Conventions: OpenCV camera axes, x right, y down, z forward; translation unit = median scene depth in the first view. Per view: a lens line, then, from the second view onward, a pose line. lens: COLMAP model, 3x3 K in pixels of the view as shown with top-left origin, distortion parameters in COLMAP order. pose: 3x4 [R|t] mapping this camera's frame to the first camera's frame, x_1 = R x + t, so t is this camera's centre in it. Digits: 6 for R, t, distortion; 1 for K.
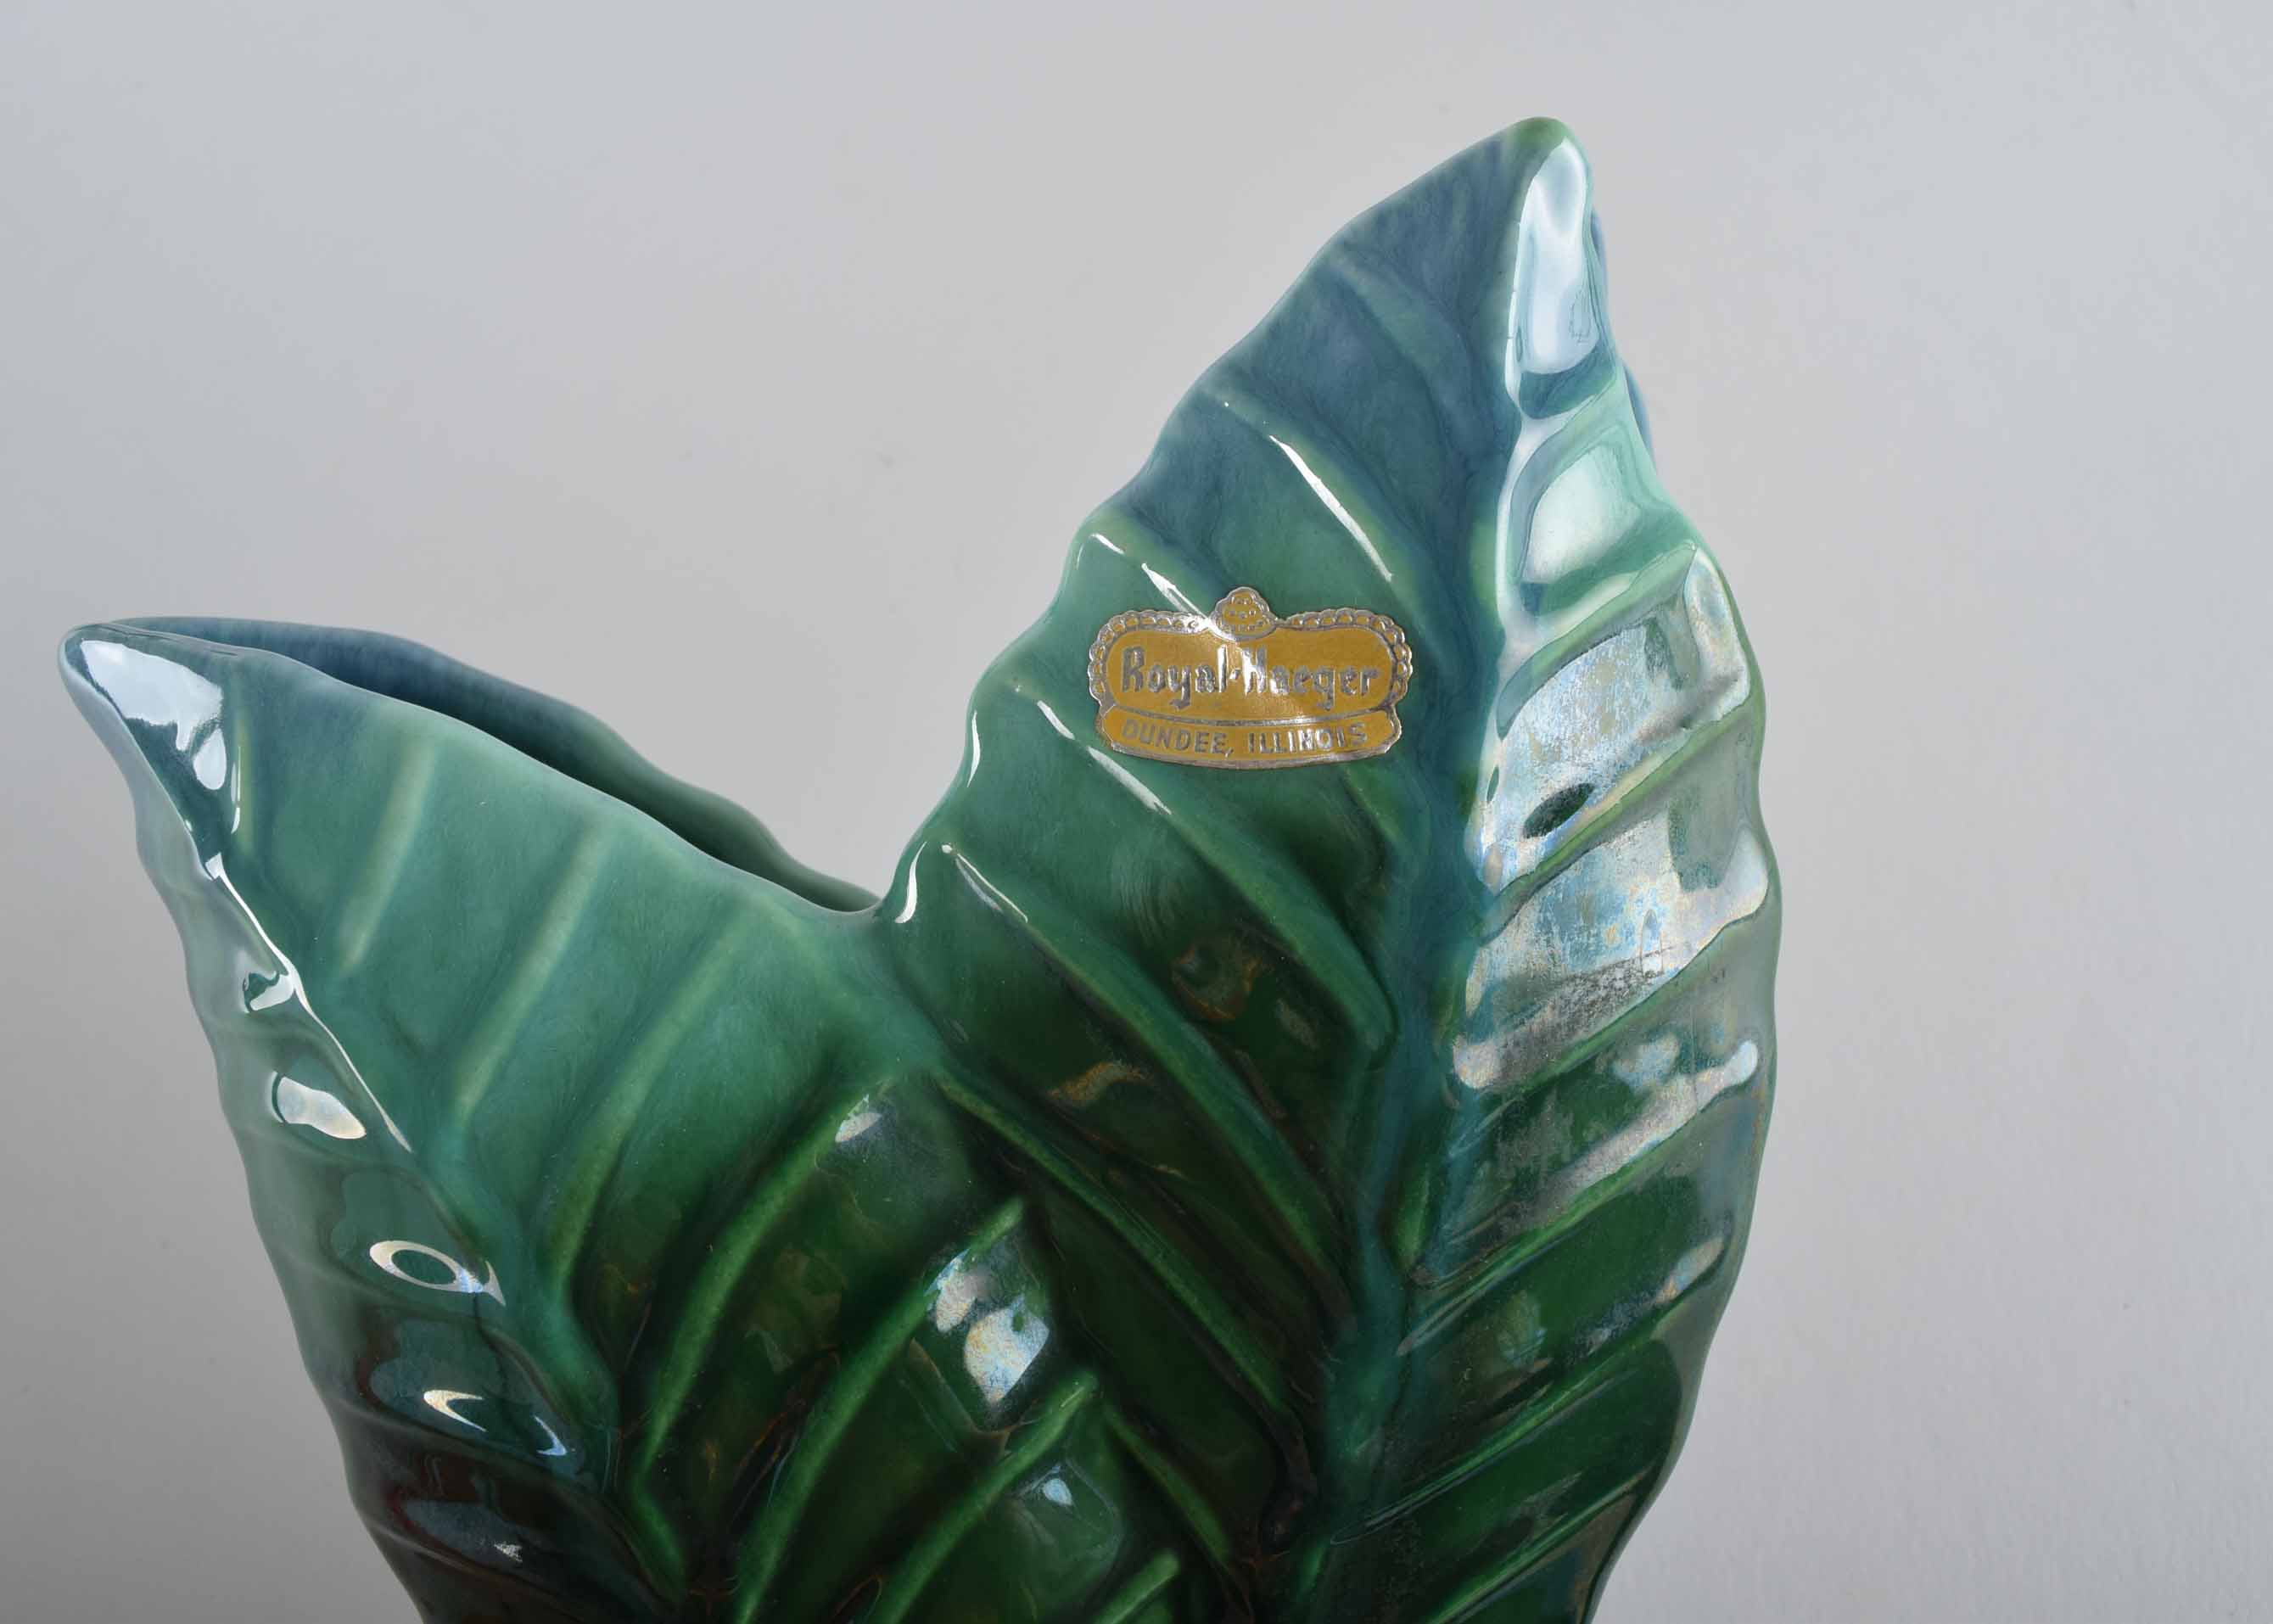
lens RADIAL K [[1925.3, 0, 1136.5], [0, 1925.3, 812.0], [0, 0, 1]] dist [-0.065541, 0.000185]
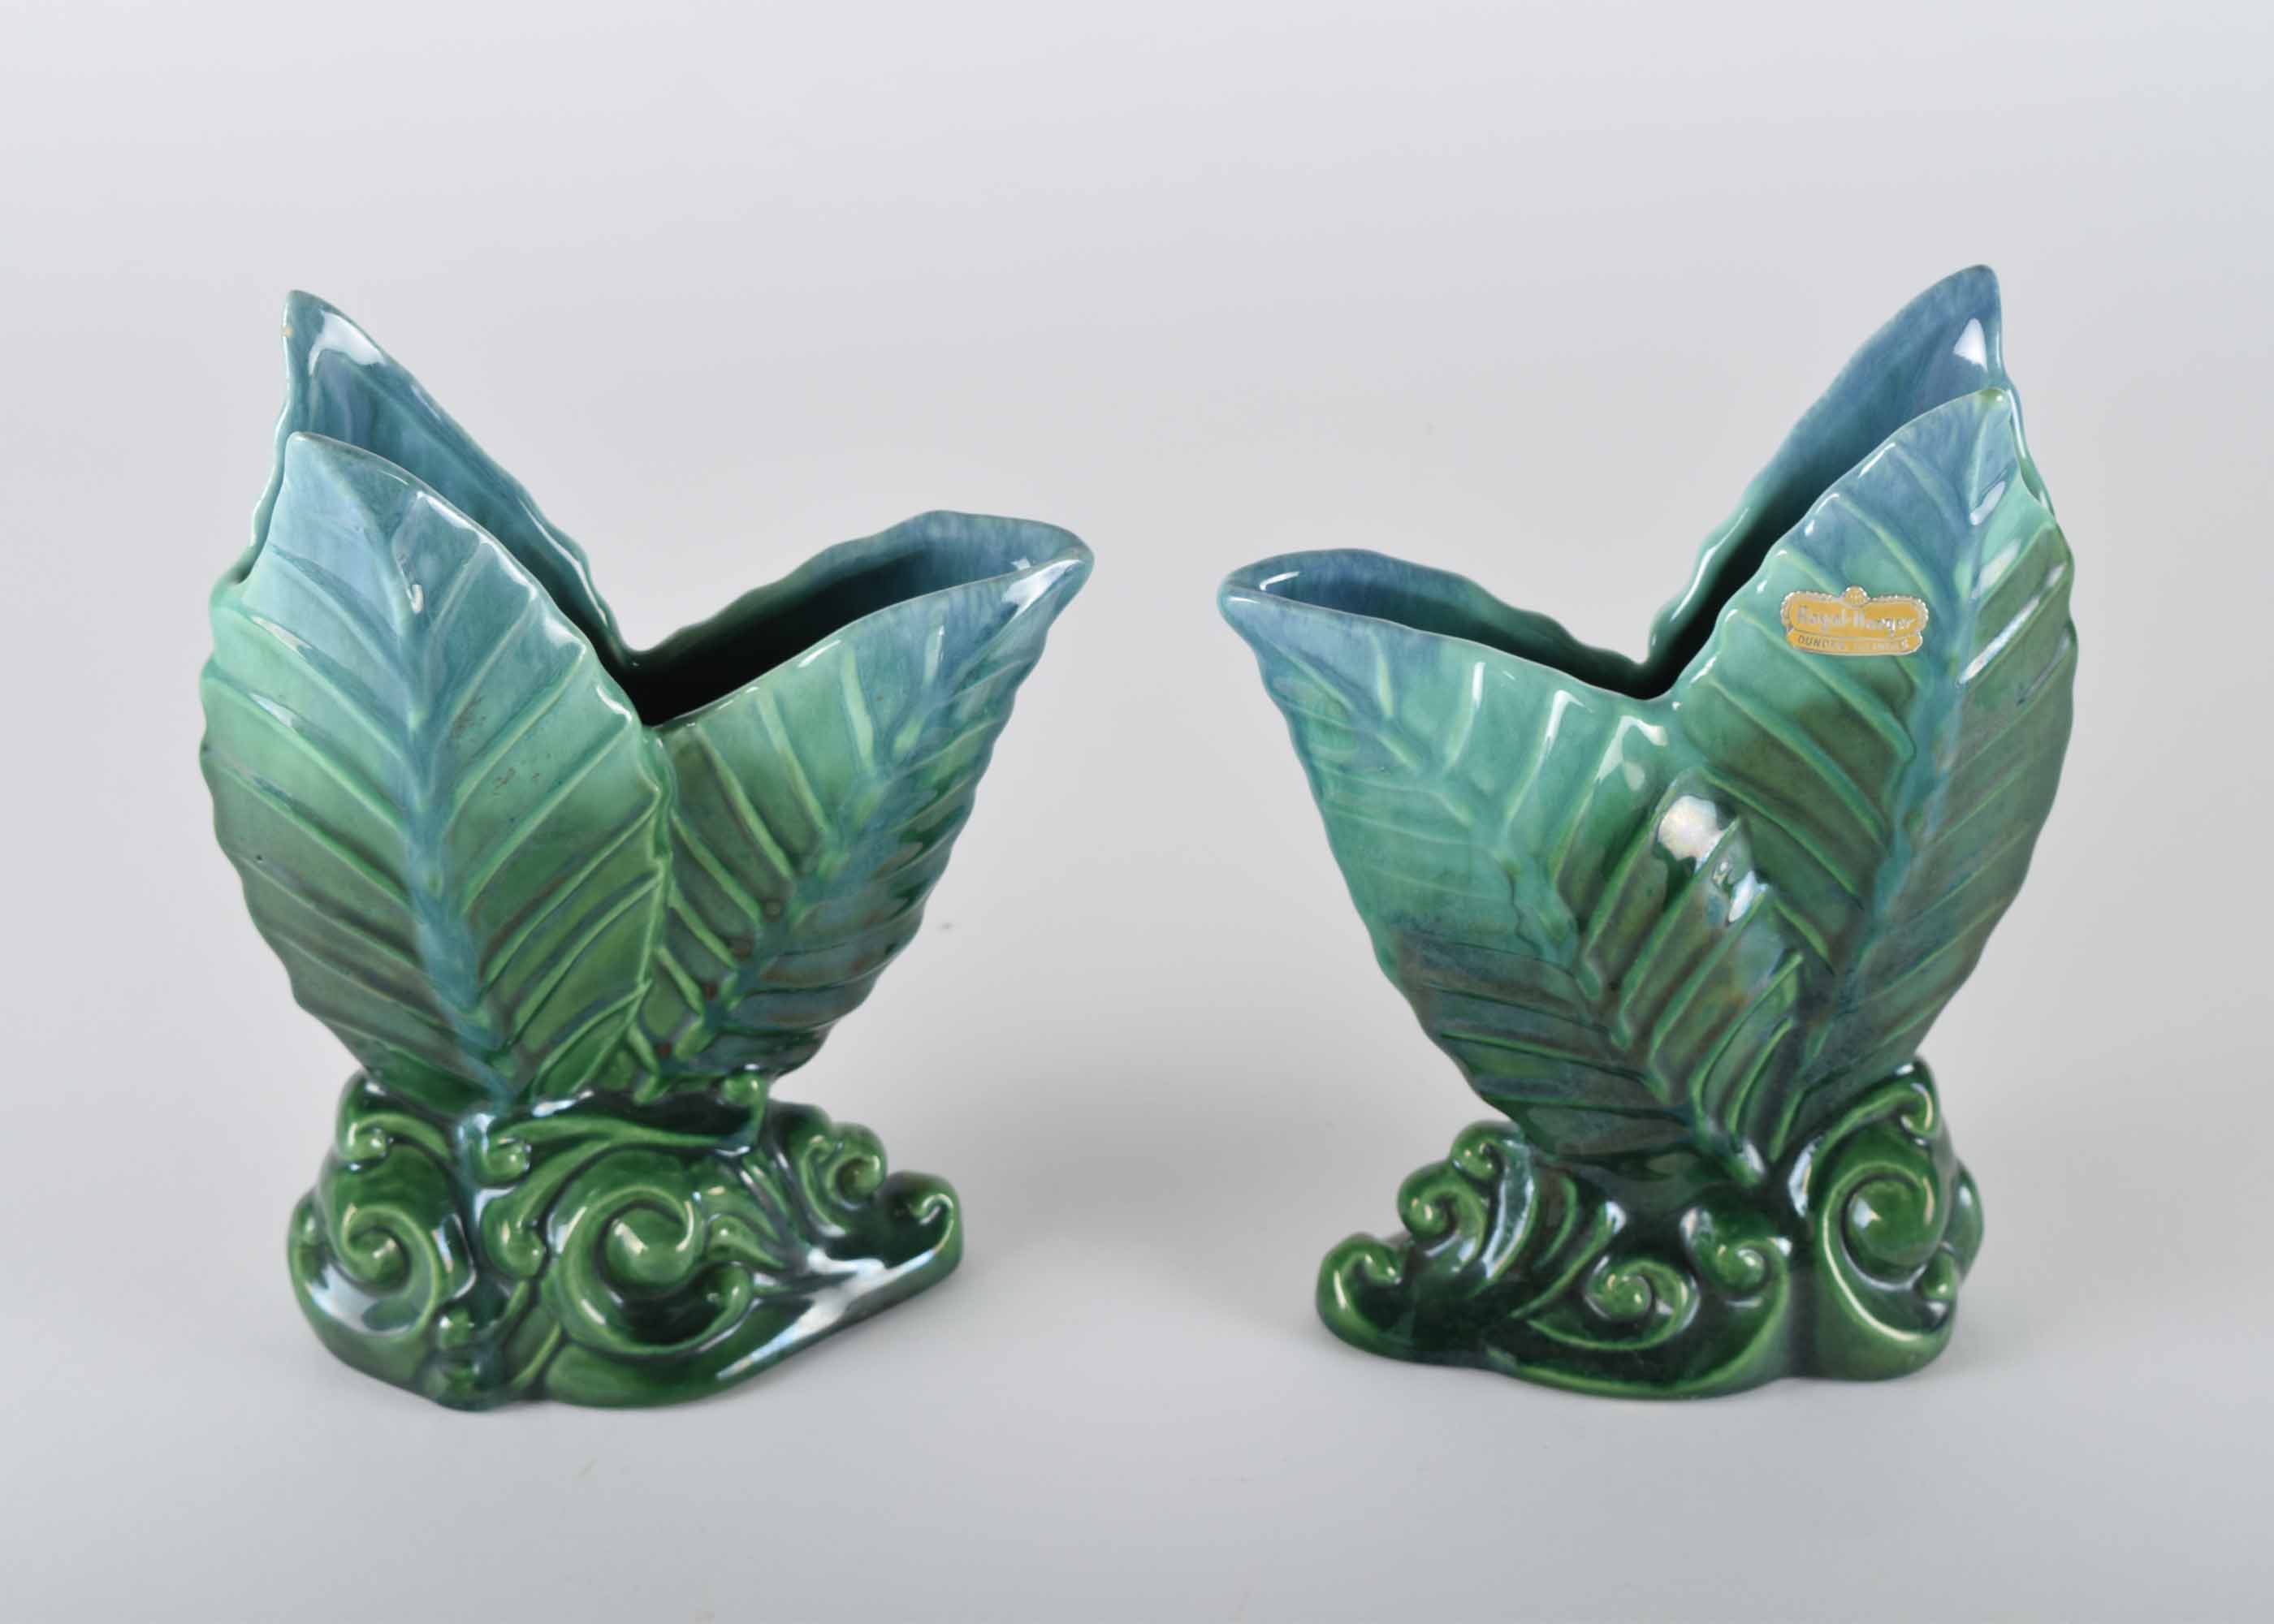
lens RADIAL K [[4840.9, 0, 1137.0], [0, 4840.9, 812.0], [0, 0, 1]] dist [0.107158, 0.381113]
pose [[0.989416, -0.102231, 0.102981, -1.390974], [0.047827, 0.899781, 0.433713, -2.382901], [-0.136999, -0.424197, 0.895147, -4.114304]]
